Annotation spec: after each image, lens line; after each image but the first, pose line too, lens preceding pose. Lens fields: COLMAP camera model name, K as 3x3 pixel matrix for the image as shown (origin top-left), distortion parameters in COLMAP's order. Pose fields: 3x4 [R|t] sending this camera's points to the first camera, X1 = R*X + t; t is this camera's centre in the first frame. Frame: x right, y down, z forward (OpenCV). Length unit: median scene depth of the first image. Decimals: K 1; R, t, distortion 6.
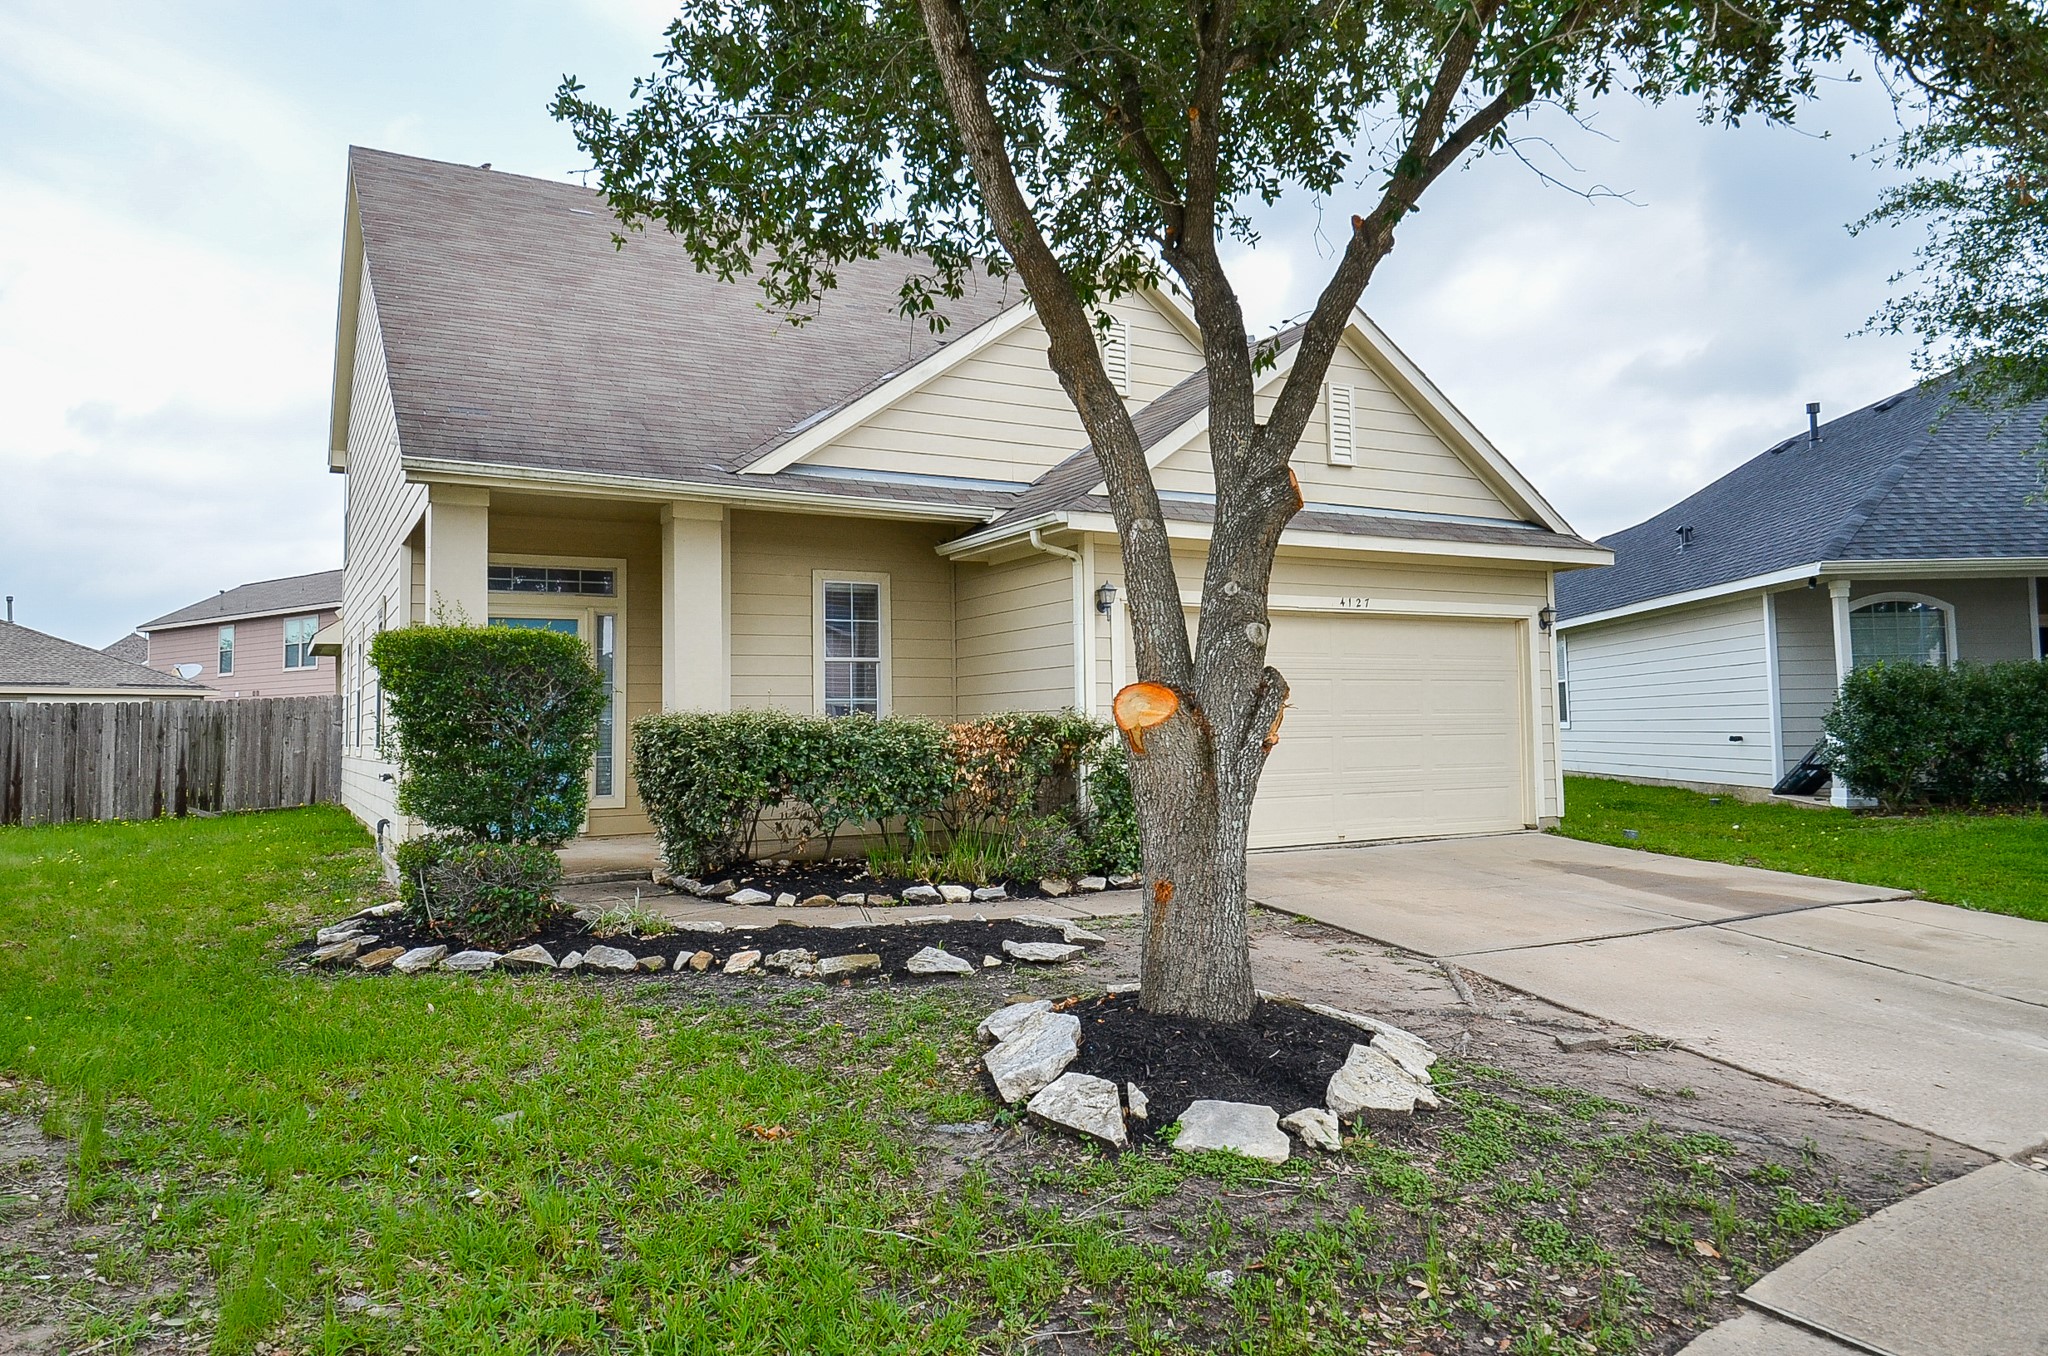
lens RADIAL K [[1328.1, 0, 1024.0], [0, 1328.1, 677.1], [0, 0, 1]] dist [0.007601, -0.001434]
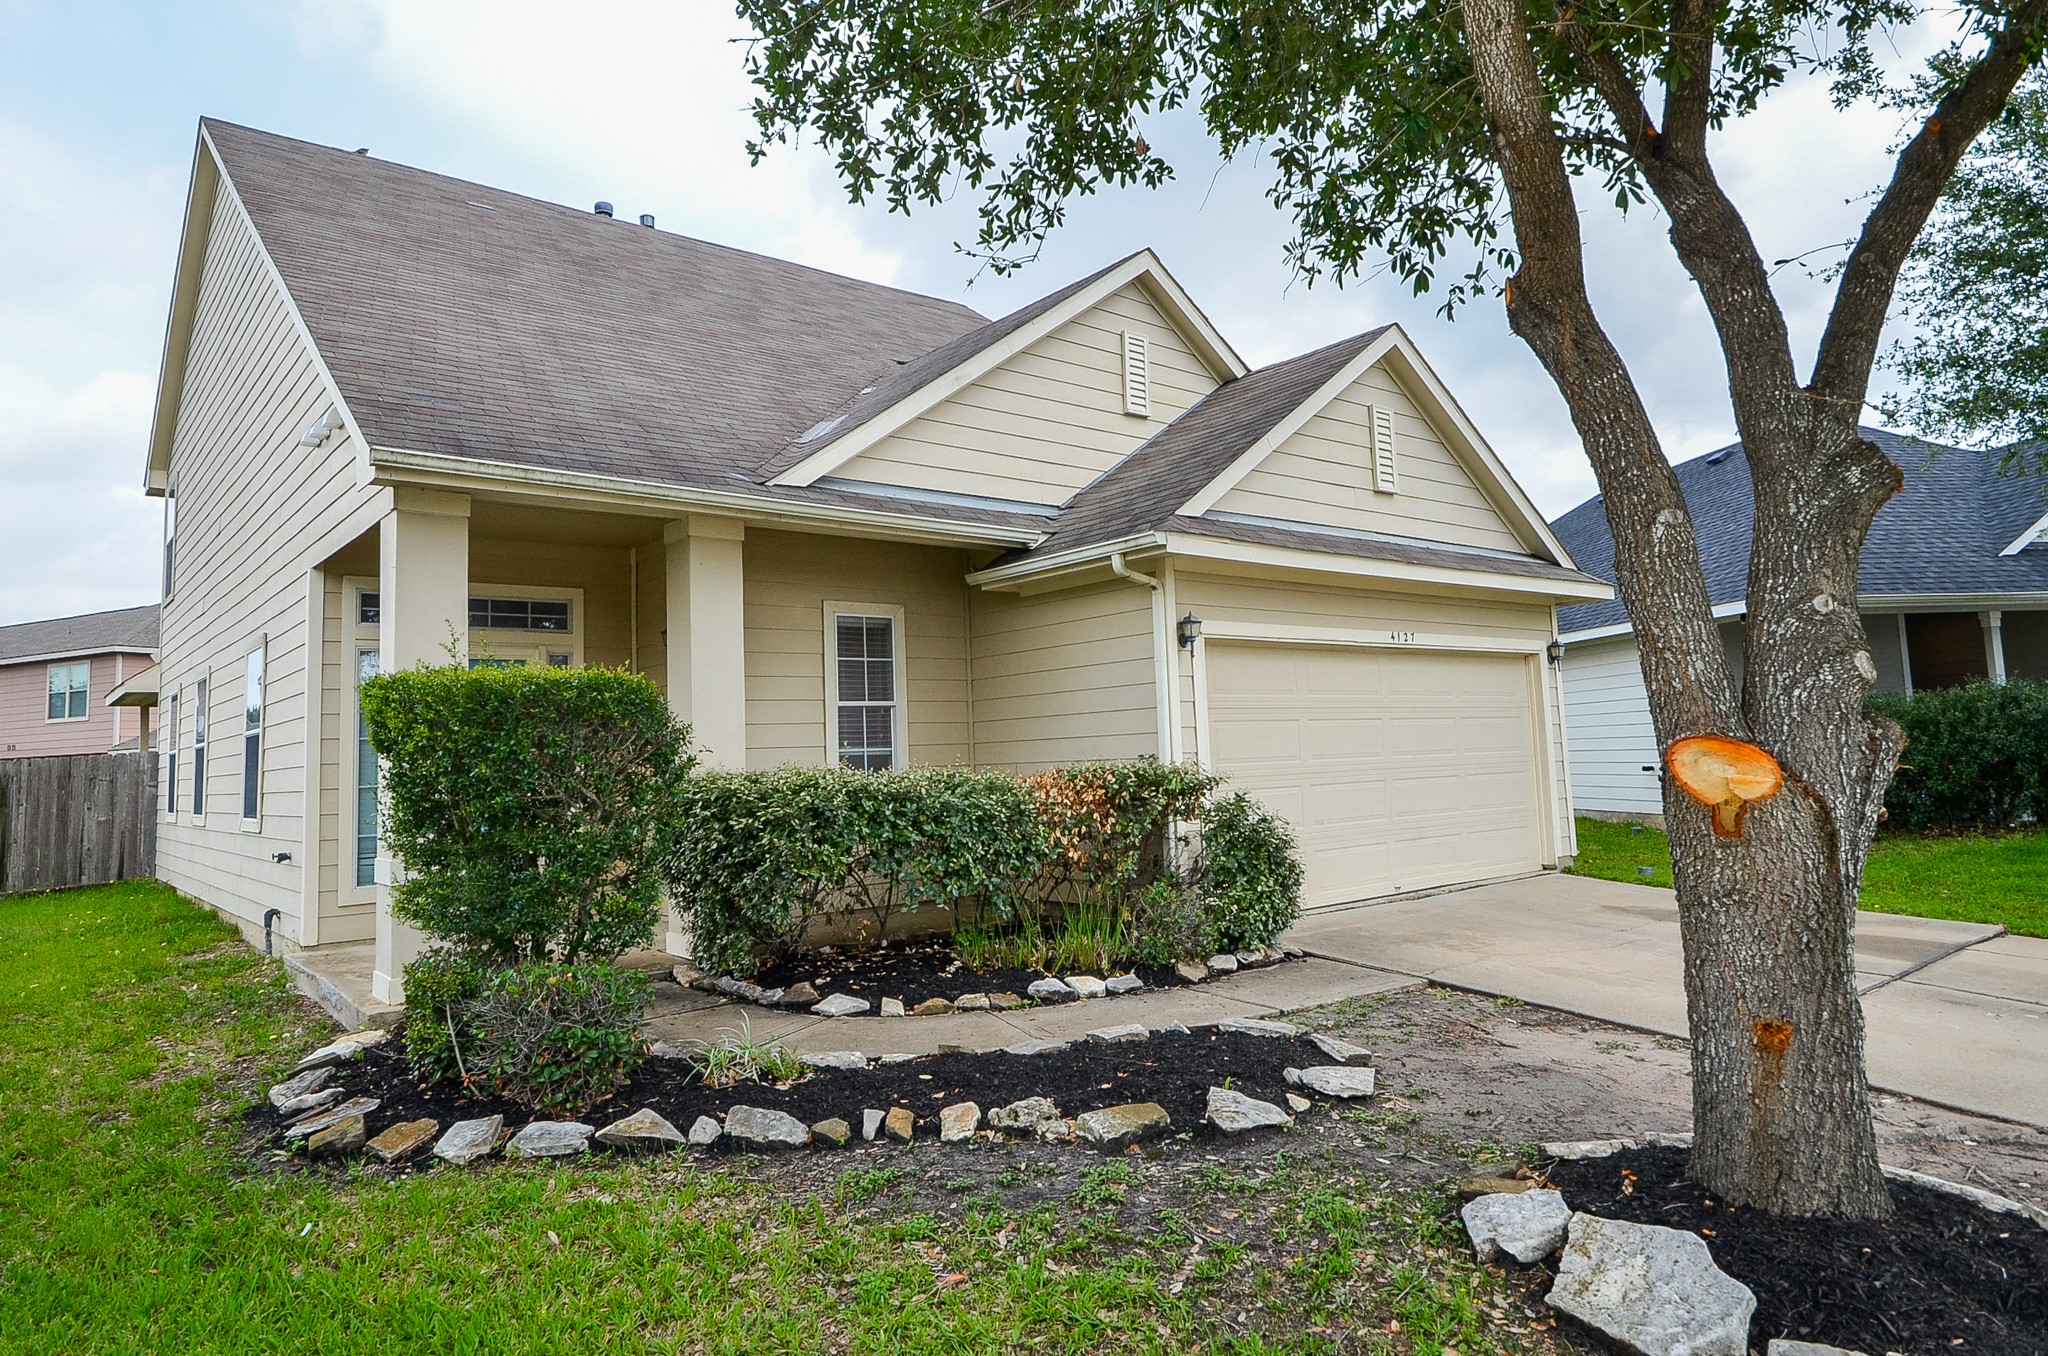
lens RADIAL K [[1245.7, 0, 1020.7], [0, 1245.7, 660.3], [0, 0, 1]] dist [0.003933, -0.009704]
pose [[0.984899, -0.006164, 0.173022, -0.195909], [0.013725, 0.999001, -0.042538, -0.006452], [-0.172587, 0.044270, 0.983999, 0.203748]]
